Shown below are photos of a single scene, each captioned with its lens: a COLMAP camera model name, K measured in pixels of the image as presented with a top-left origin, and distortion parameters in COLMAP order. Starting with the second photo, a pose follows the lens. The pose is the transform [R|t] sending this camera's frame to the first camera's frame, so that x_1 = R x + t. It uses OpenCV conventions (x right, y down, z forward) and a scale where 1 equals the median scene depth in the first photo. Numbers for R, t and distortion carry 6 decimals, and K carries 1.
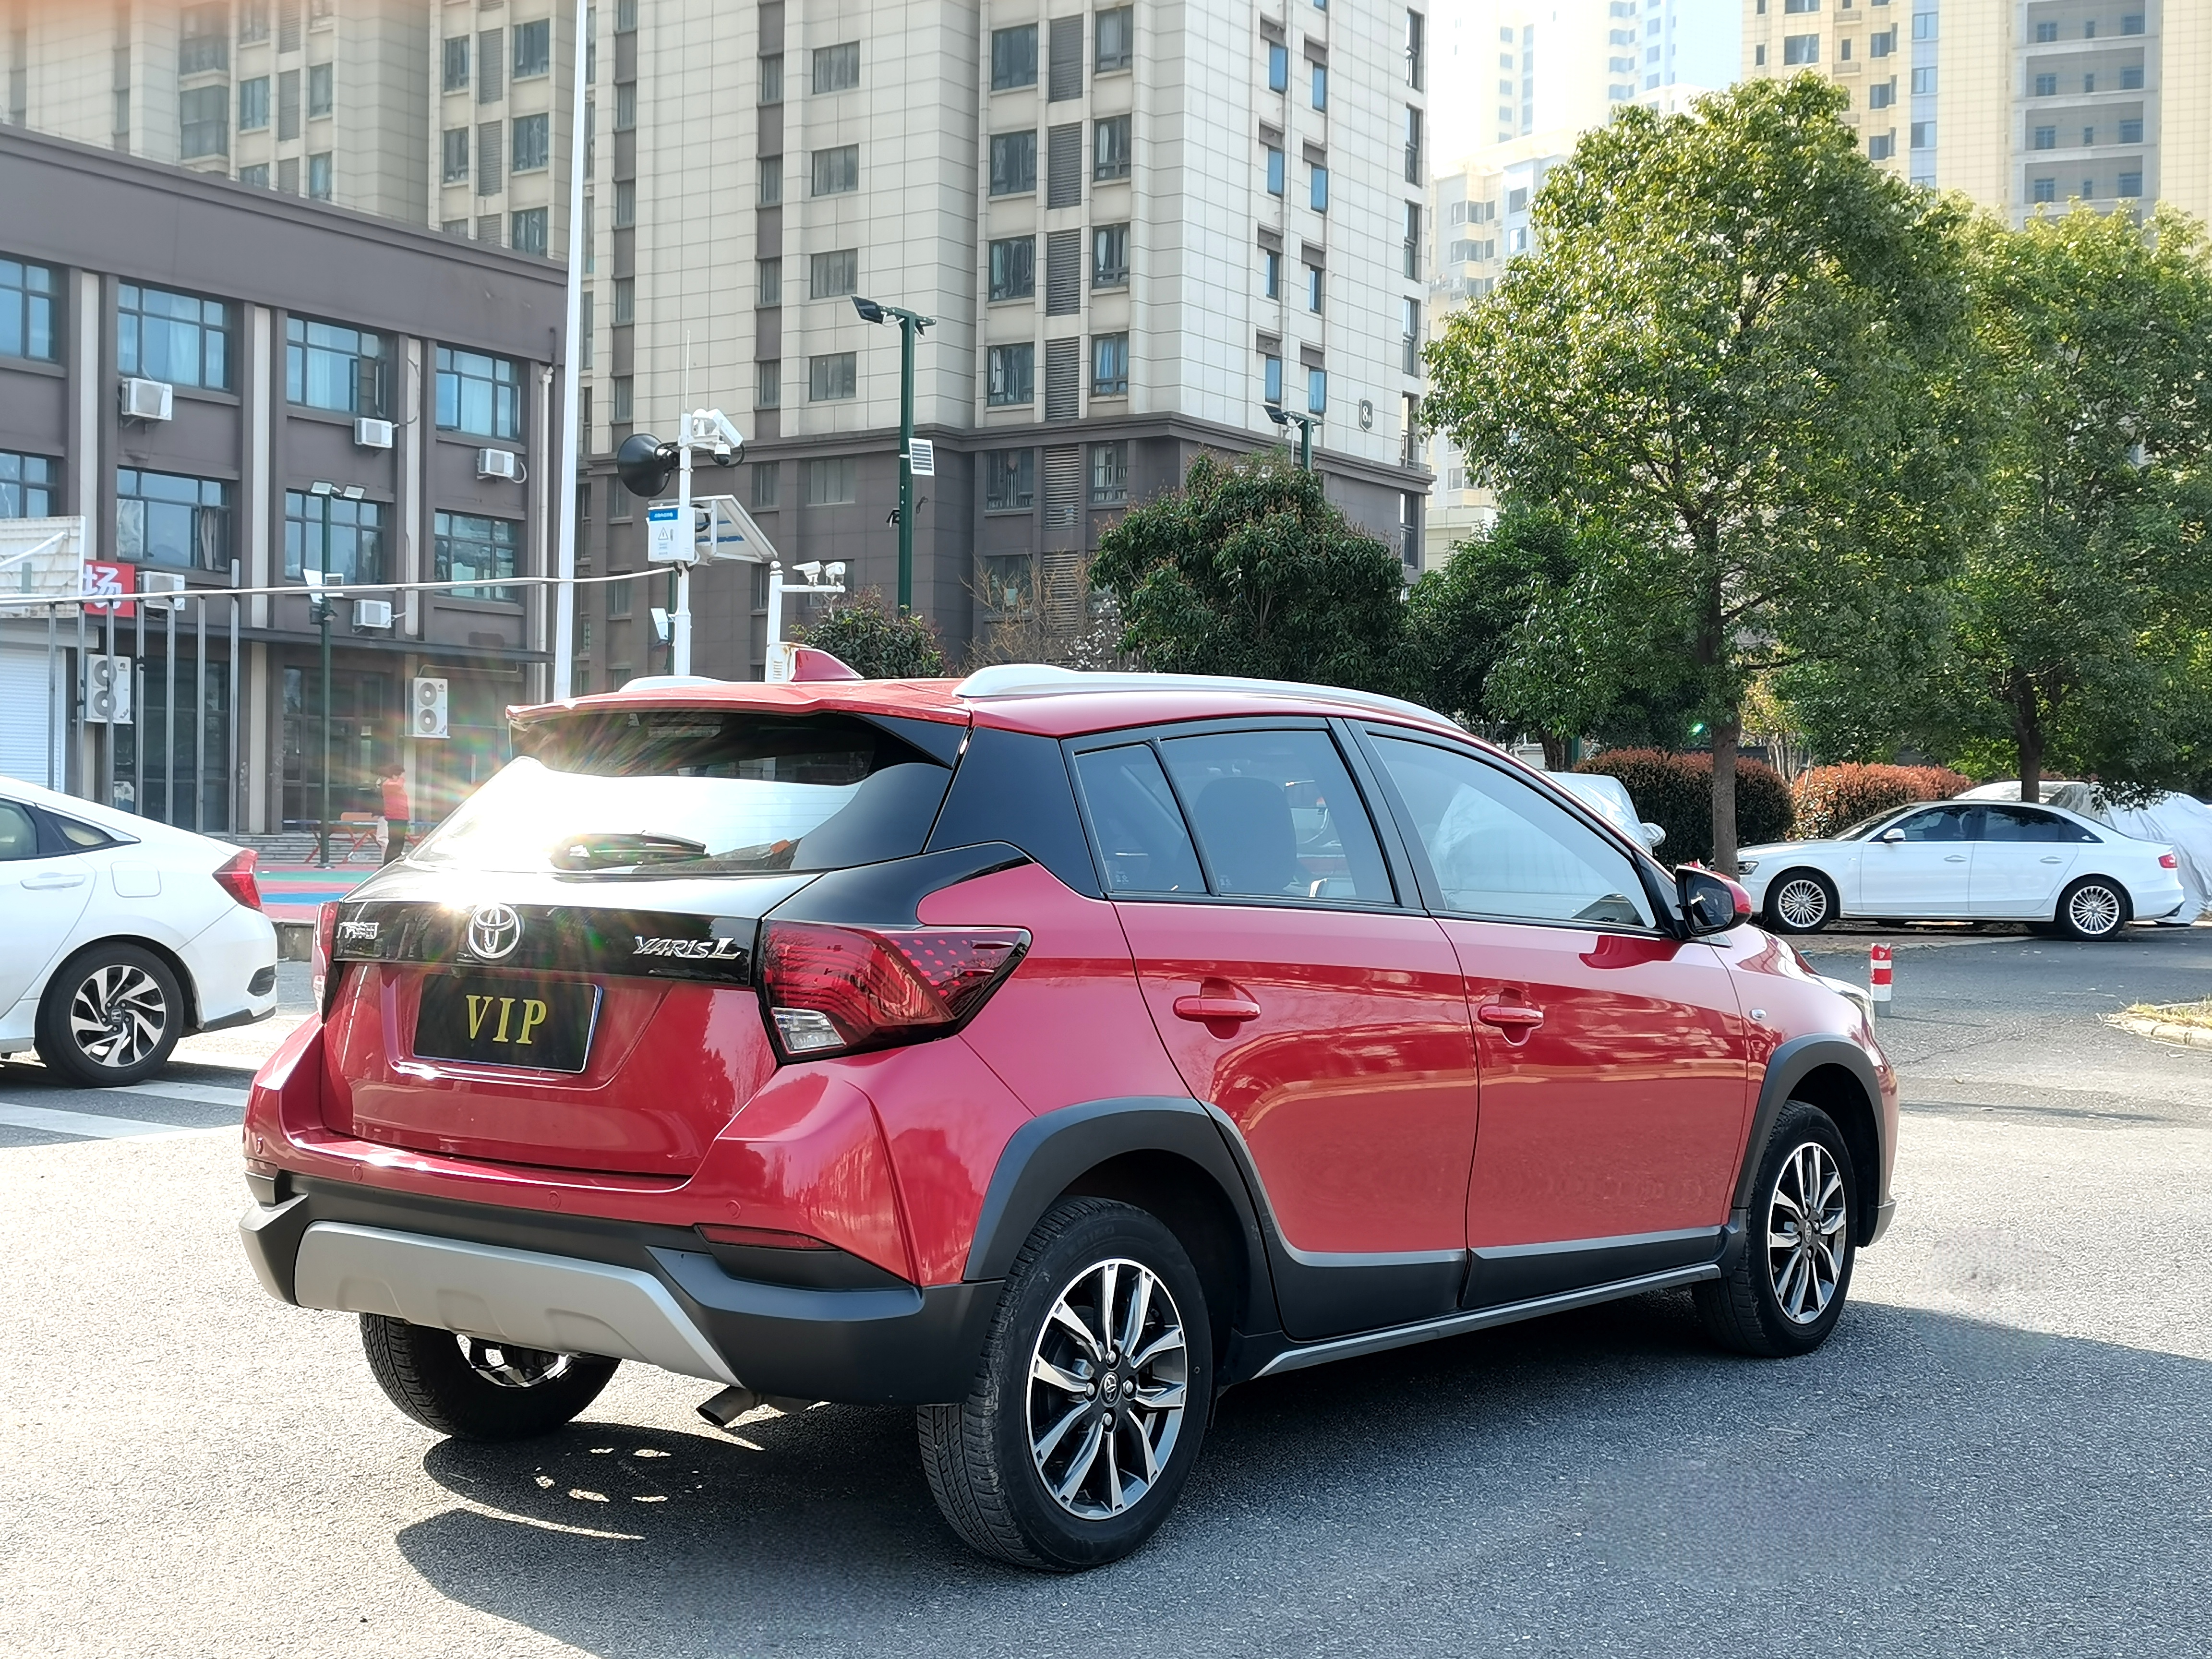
lens RADIAL K [[3053.3, 0, 1106.0], [0, 3053.3, 829.5], [0, 0, 1]] dist [-0.007807, -0.016777]
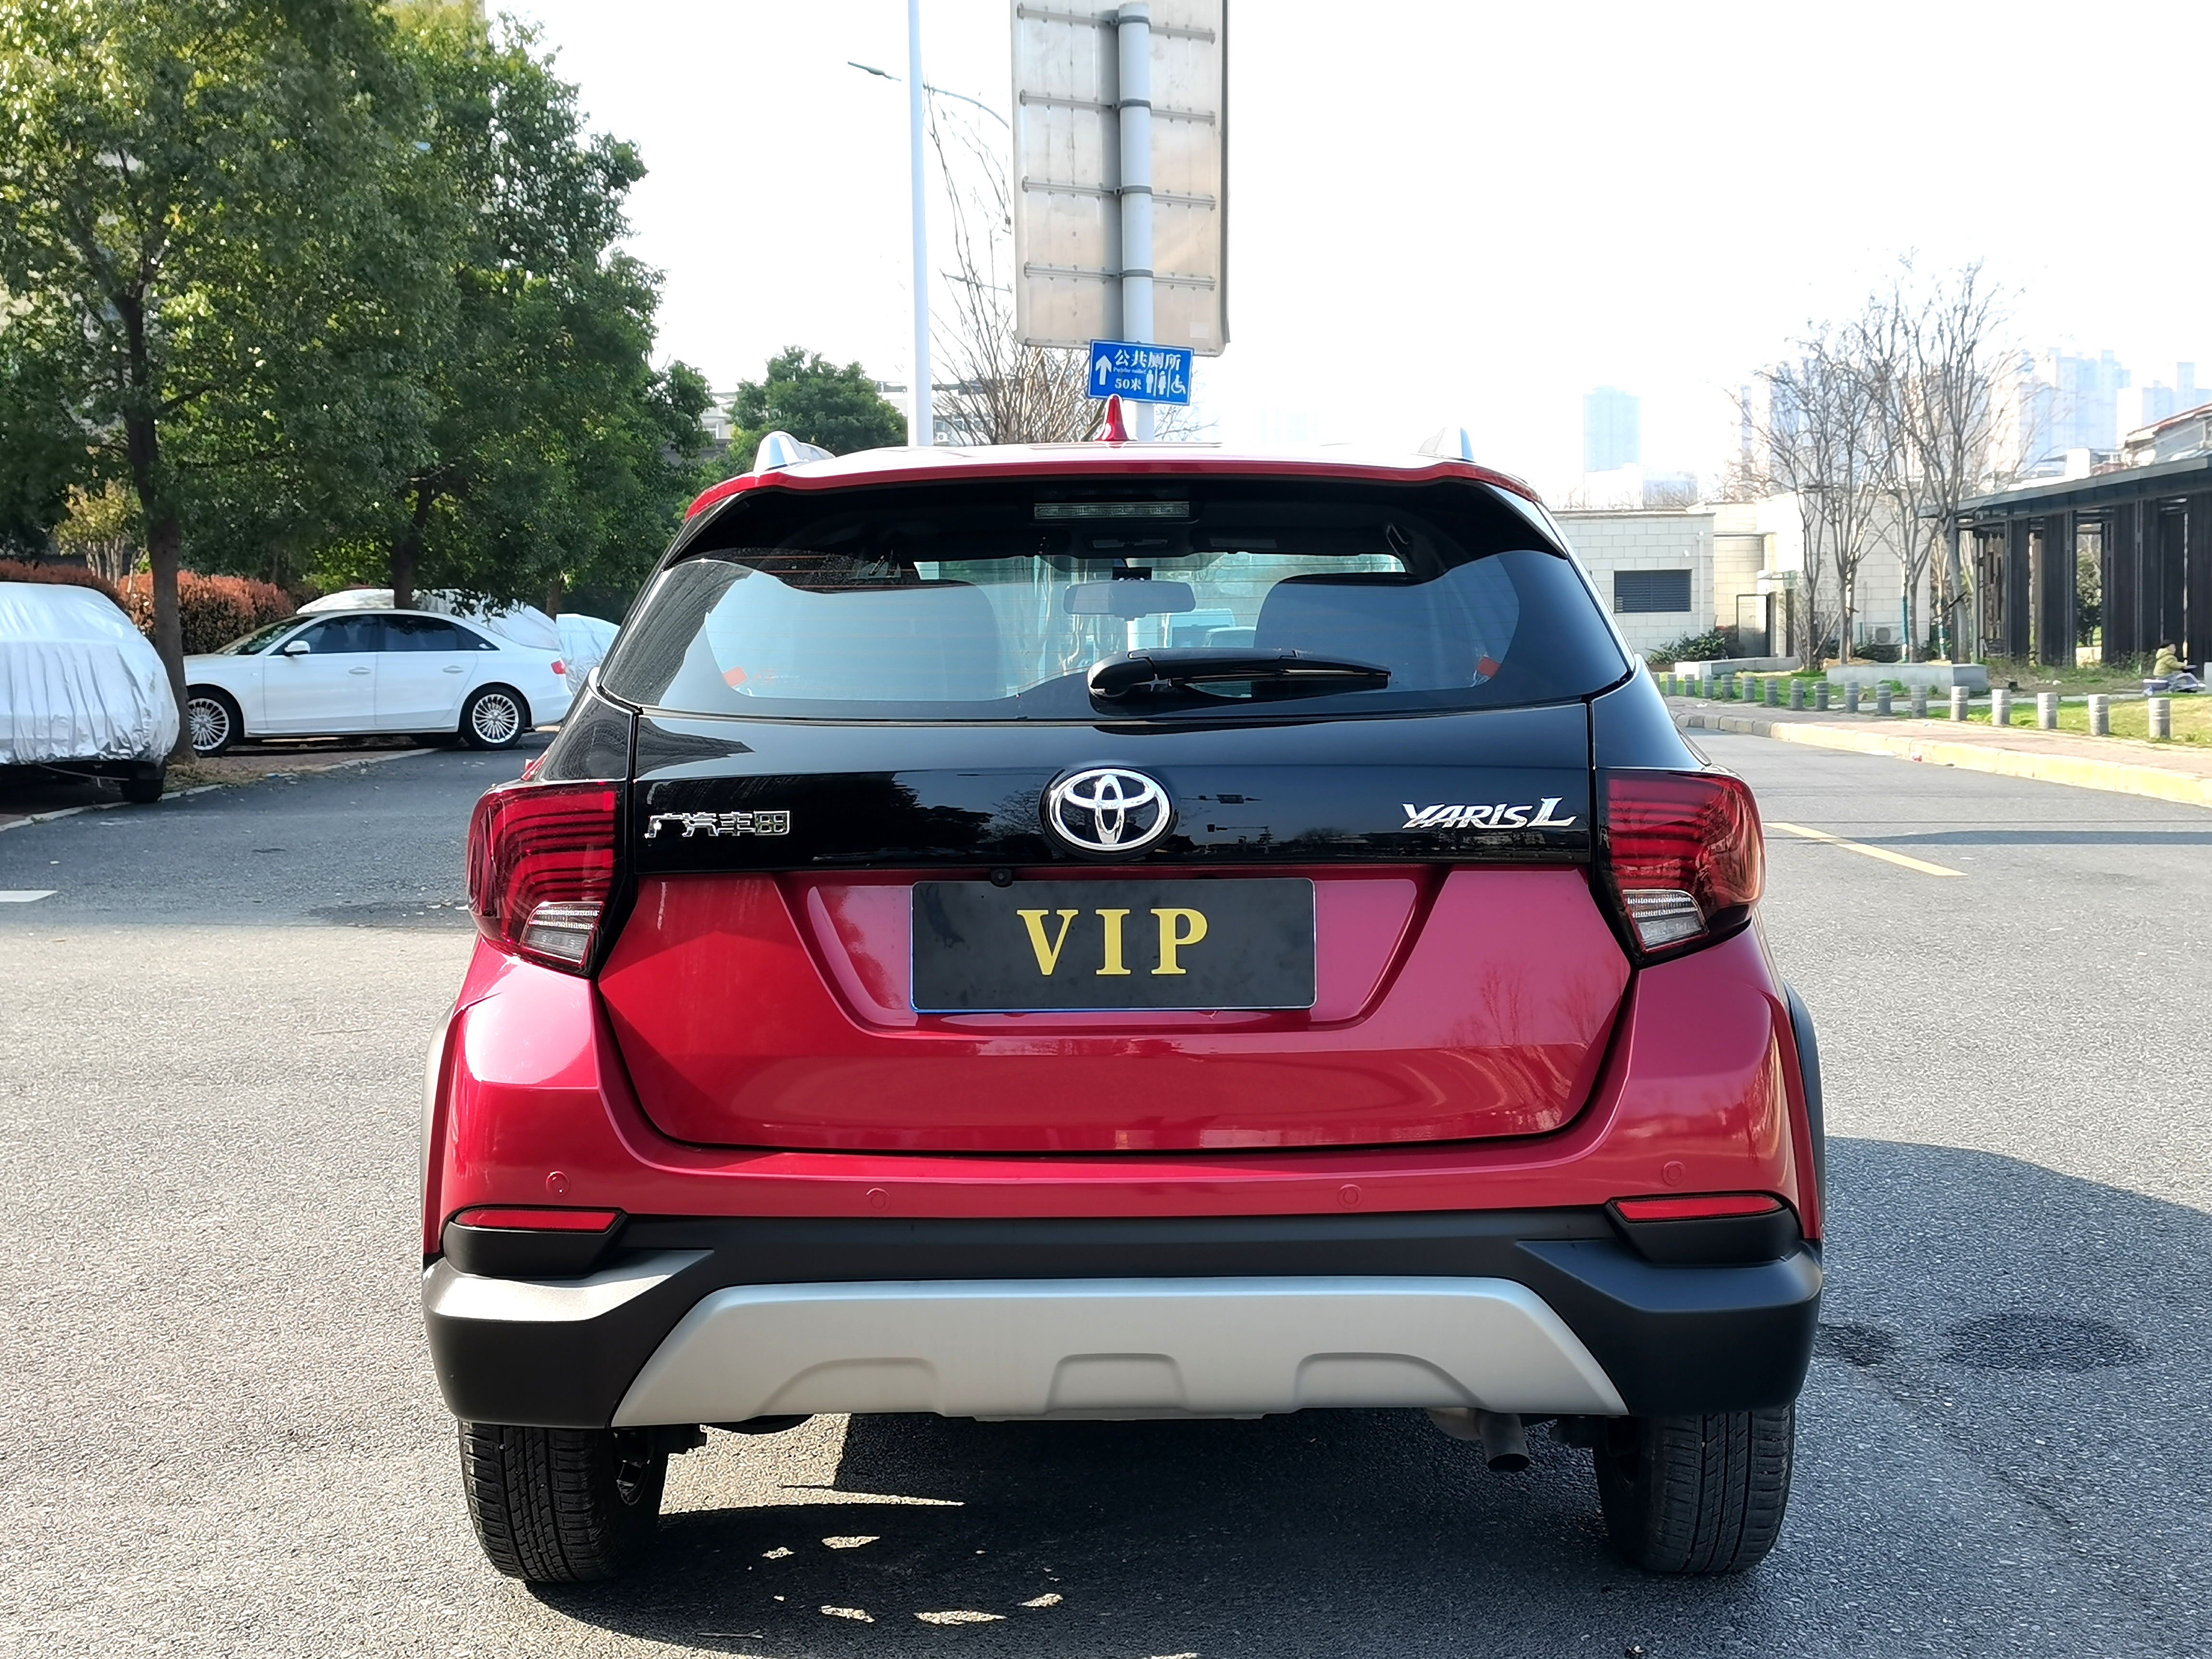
lens RADIAL K [[3053.3, 0, 1106.0], [0, 3053.3, 829.5], [0, 0, 1]] dist [-0.007807, -0.016777]
pose [[0.783878, -0.061181, 0.617893, -0.157443], [0.022960, 0.997309, 0.069621, -0.002406], [-0.620490, -0.040387, 0.783174, 0.122015]]
